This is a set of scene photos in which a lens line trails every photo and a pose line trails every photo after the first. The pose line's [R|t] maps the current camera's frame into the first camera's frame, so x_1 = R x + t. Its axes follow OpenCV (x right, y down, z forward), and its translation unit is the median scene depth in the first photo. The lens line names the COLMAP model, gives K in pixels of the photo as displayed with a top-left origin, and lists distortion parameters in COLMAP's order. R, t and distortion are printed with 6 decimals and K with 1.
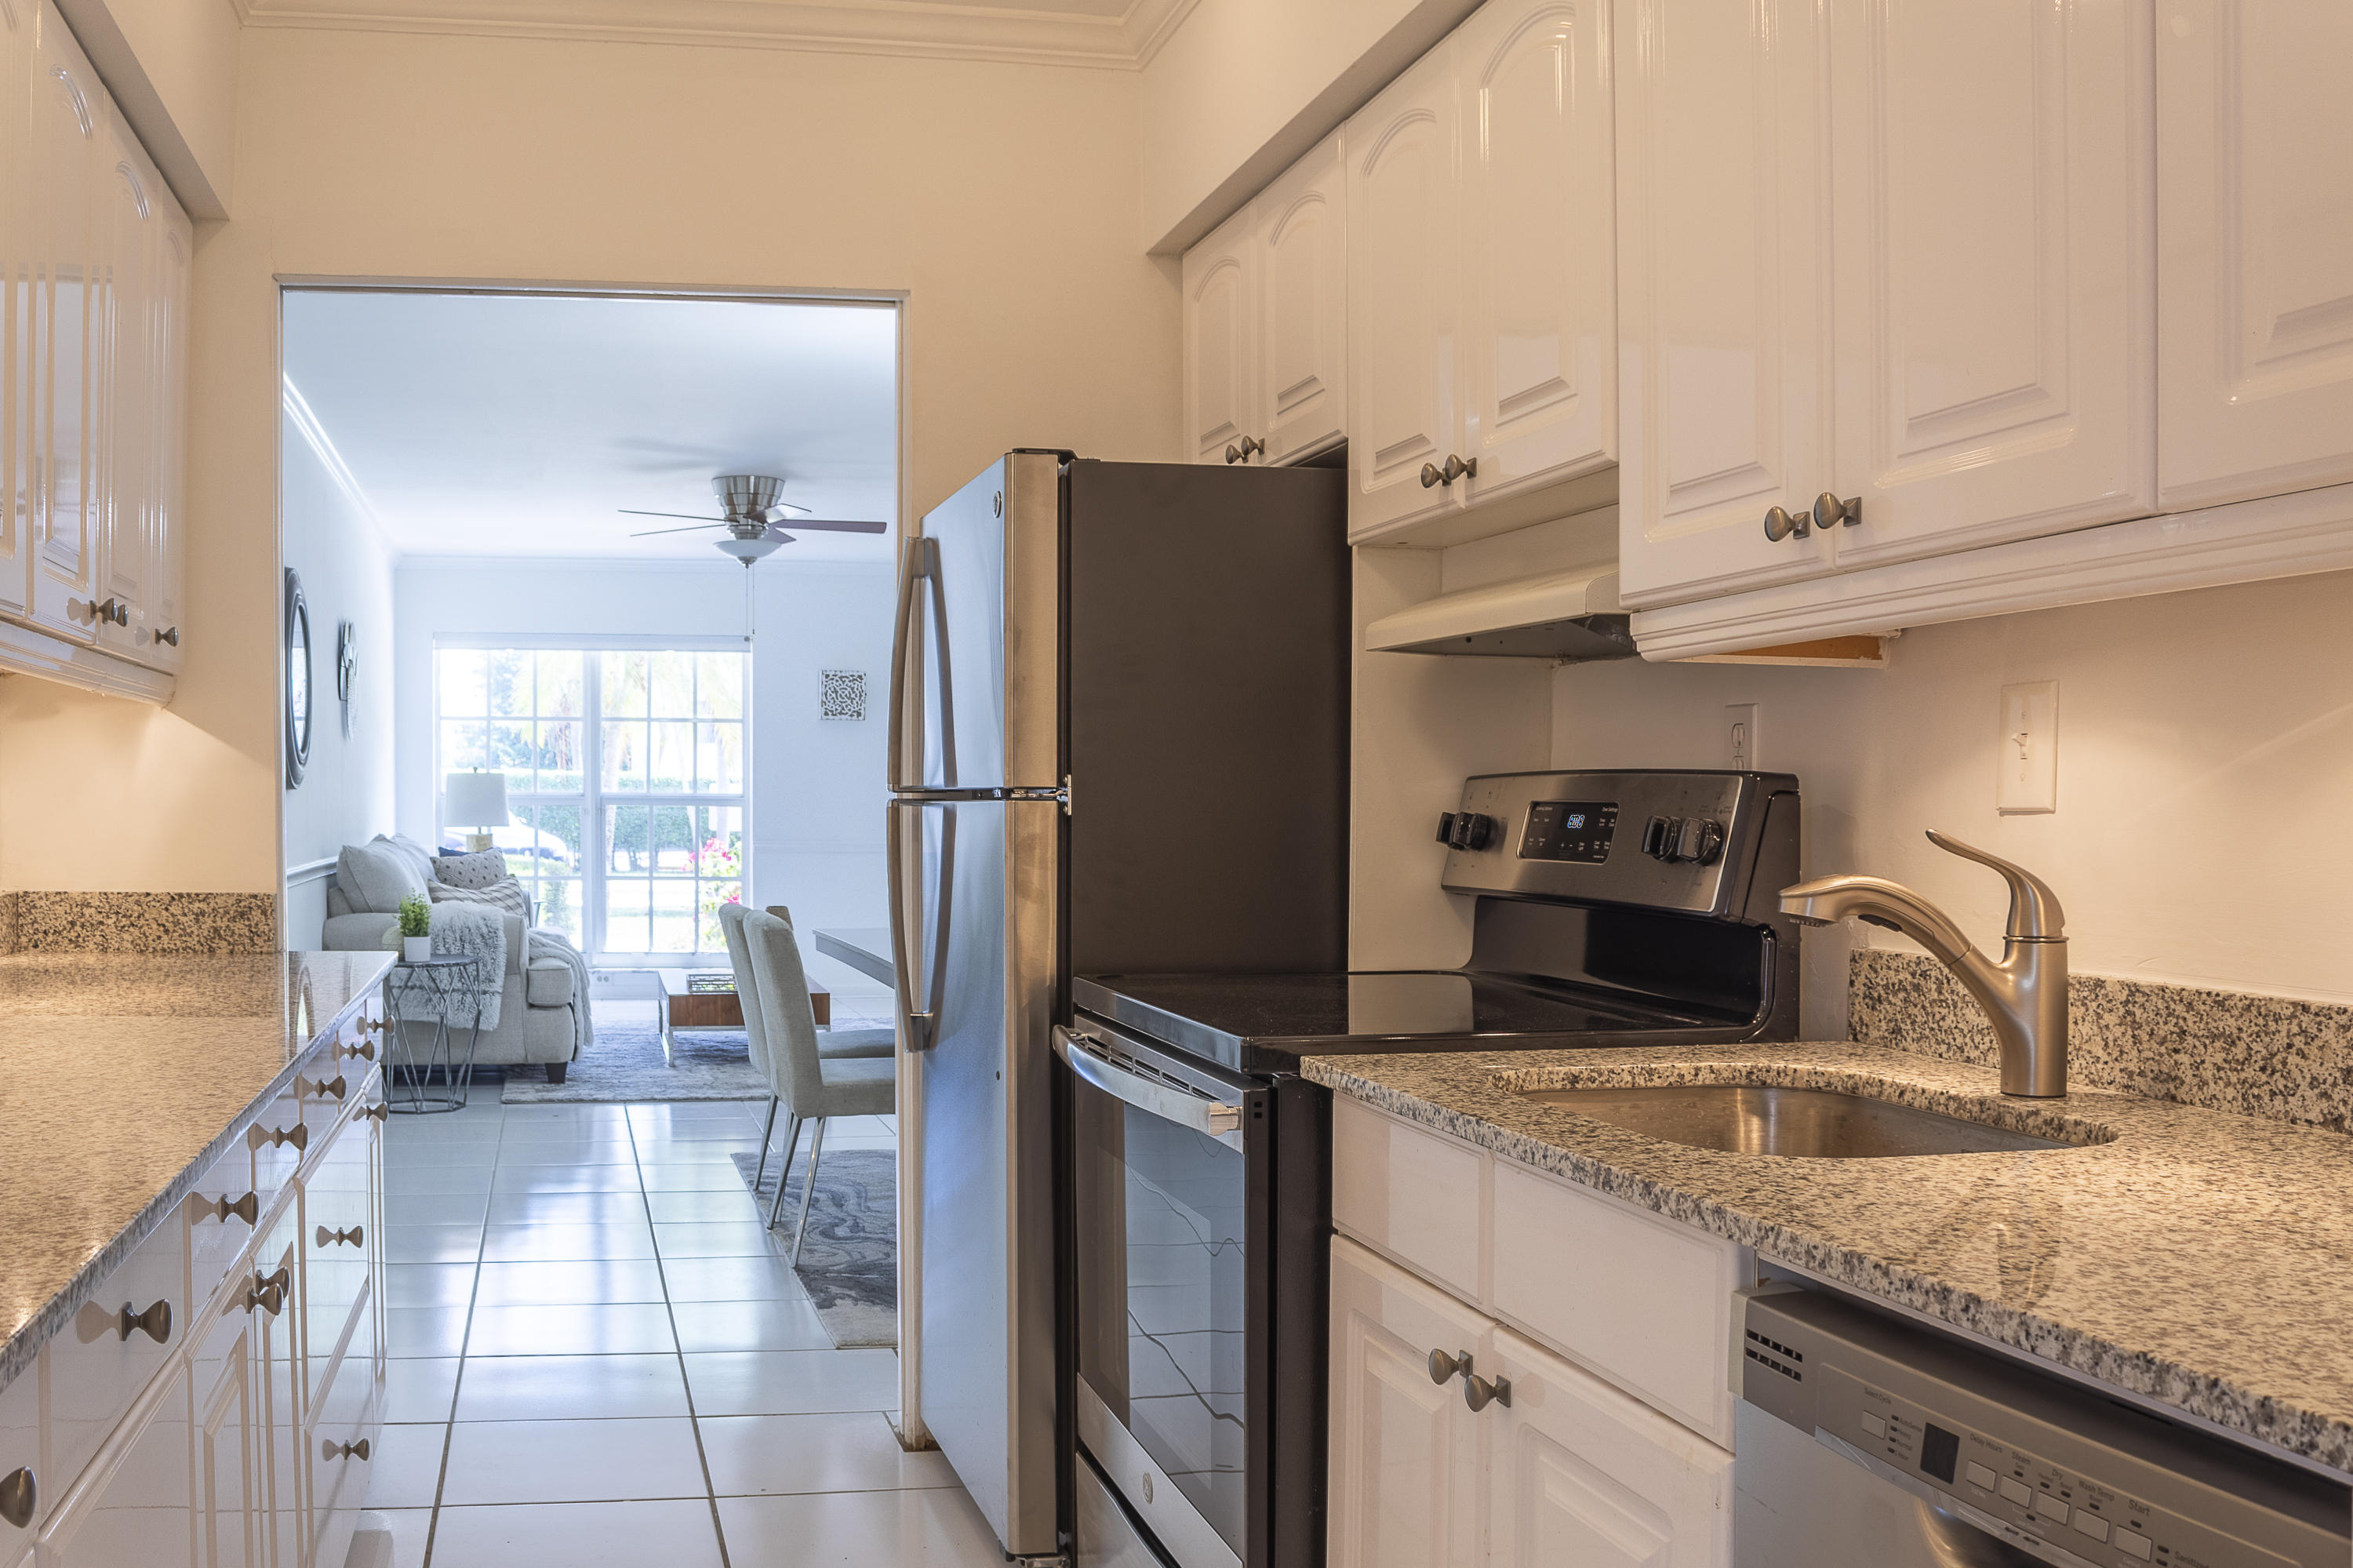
lens RADIAL K [[1949.0, 0, 1177.0], [0, 1949.0, 779.6], [0, 0, 1]] dist [0.003855, -0.004644]
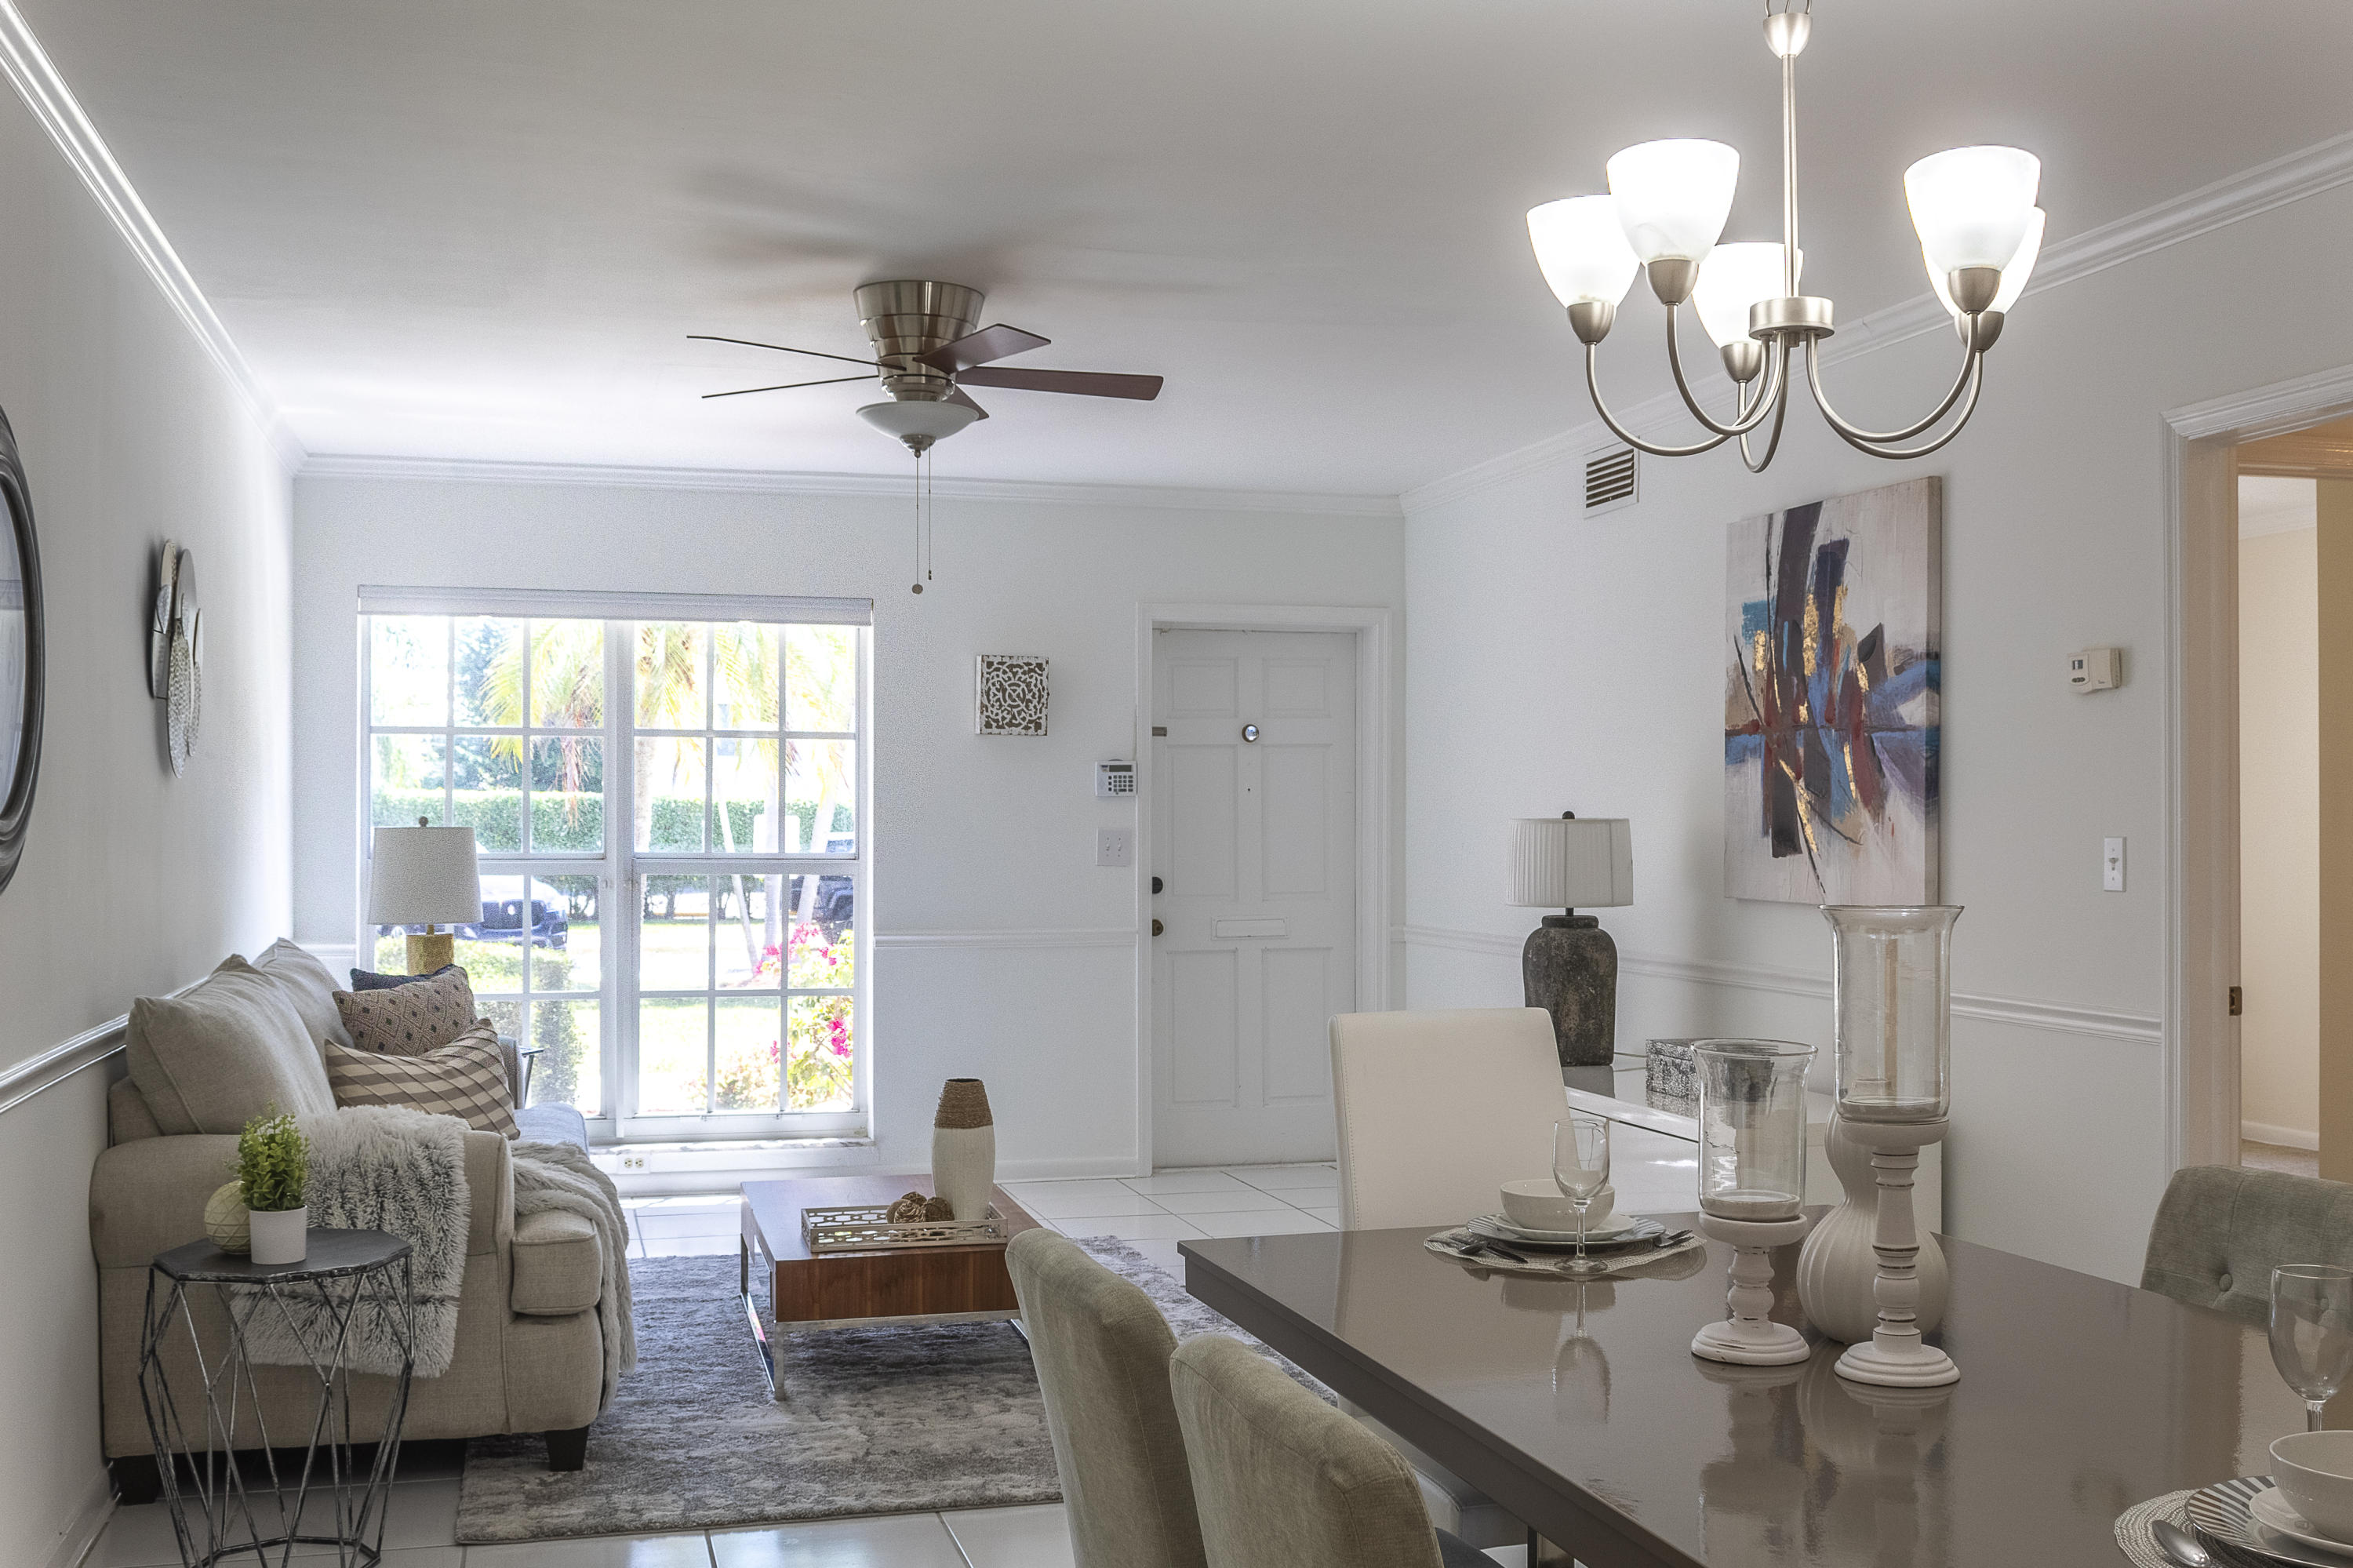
lens RADIAL K [[2753.9, 0, 1240.7], [0, 2753.9, 823.6], [0, 0, 1]] dist [0.017339, 0.008955]
pose [[0.998007, 0.006608, -0.062752, -0.089654], [-0.006460, 0.999976, 0.002562, -0.010585], [0.062767, -0.002152, 0.998026, 0.266917]]
